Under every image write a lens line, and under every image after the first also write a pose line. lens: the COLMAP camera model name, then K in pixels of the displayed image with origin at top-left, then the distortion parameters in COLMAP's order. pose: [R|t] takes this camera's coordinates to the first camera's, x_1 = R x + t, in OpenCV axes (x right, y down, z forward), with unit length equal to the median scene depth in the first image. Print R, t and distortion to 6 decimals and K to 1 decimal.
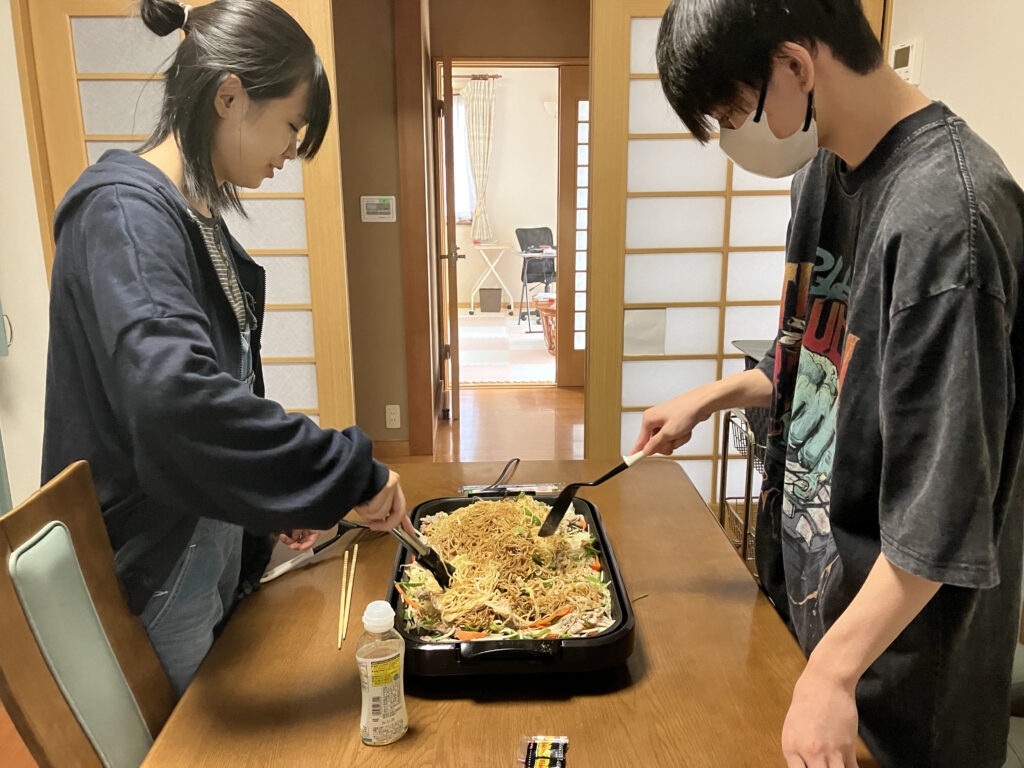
lens RADIAL K [[852.7, 0, 514.2], [0, 852.7, 384.3], [0, 0, 1]] dist [-0.018541, -0.006160]
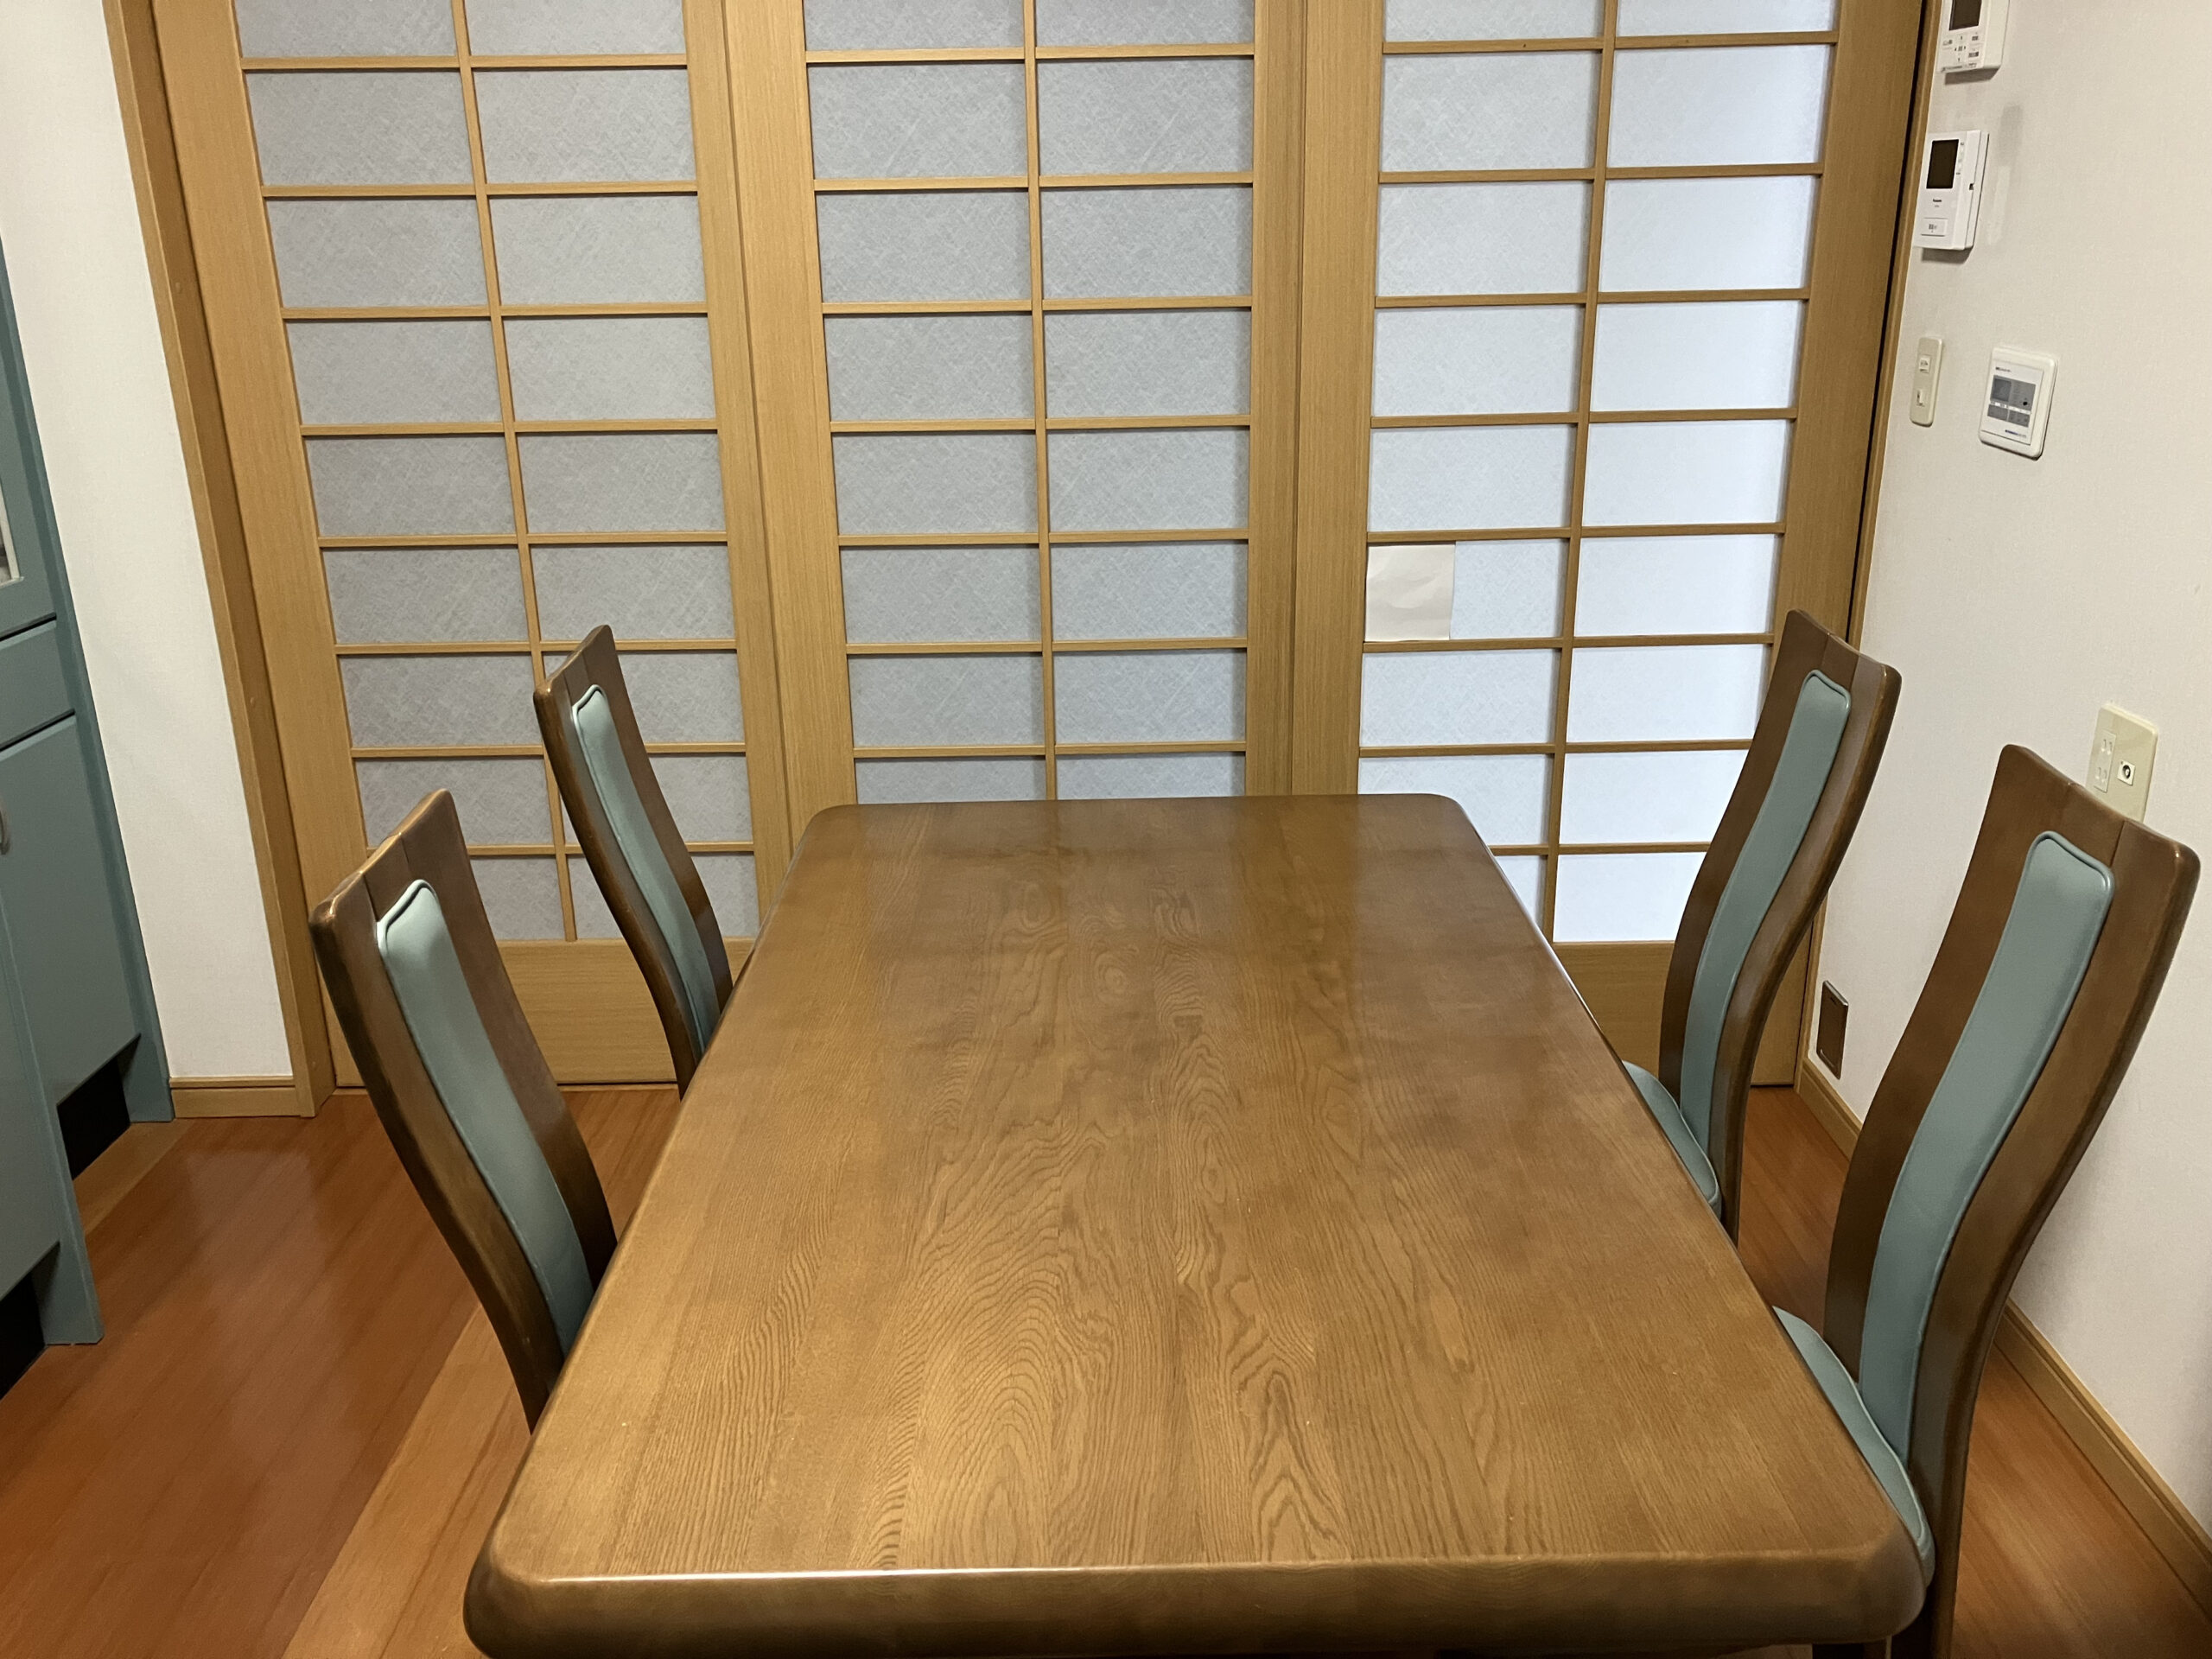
lens RADIAL K [[1841.9, 0, 1103.3], [0, 1841.9, 826.0], [0, 0, 1]] dist [-0.018541, -0.006160]
pose [[0.999871, 0.001349, -0.016024, -0.026459], [-0.000357, 0.998092, 0.061750, 0.039983], [0.016077, -0.061736, 0.997963, -0.329833]]
